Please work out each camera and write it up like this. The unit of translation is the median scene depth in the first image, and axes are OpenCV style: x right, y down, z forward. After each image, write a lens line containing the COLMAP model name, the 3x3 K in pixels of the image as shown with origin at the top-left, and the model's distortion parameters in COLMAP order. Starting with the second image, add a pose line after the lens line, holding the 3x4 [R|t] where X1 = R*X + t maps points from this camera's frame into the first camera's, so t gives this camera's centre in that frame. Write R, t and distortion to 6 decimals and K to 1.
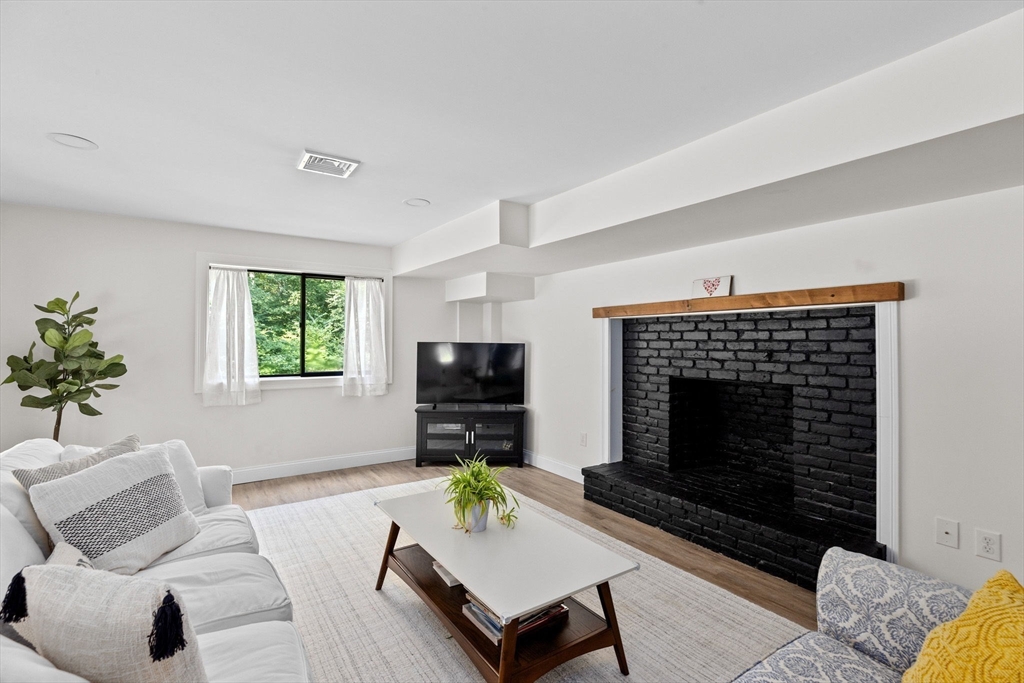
lens RADIAL K [[462.4, 0, 514.8], [0, 462.4, 341.7], [0, 0, 1]] dist [0.002470, 0.000819]
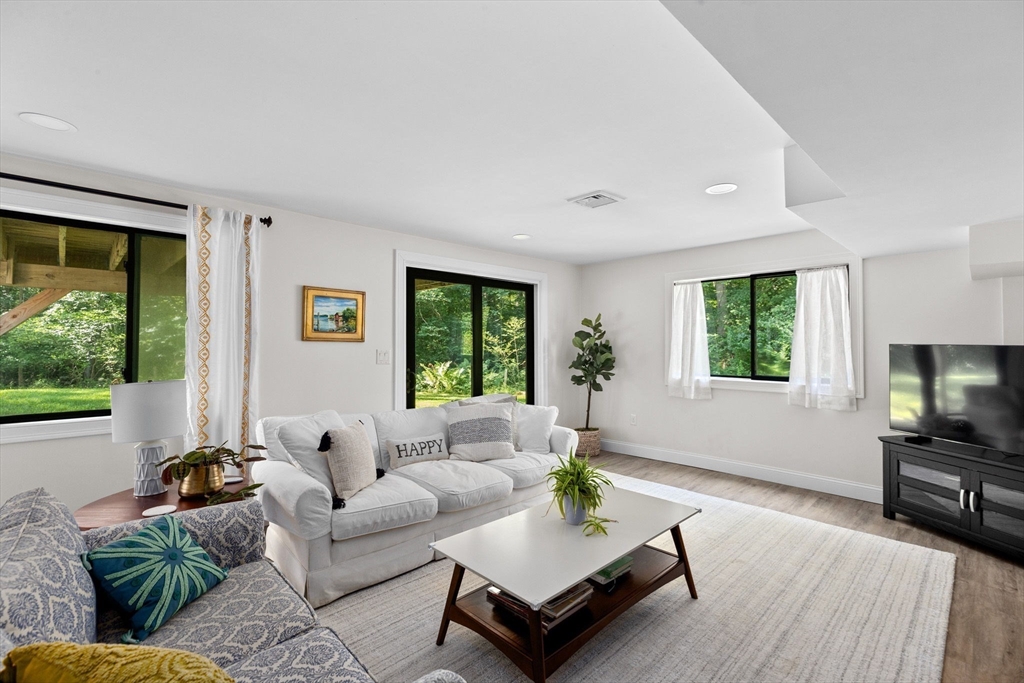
lens RADIAL K [[462.4, 0, 515.3], [0, 462.4, 340.0], [0, 0, 1]] dist [0.002470, 0.000819]
pose [[0.167802, -0.014583, -0.985713, 0.445978], [-0.000554, 0.999889, -0.014887, 0.006901], [0.985821, 0.003044, 0.167775, 0.341148]]
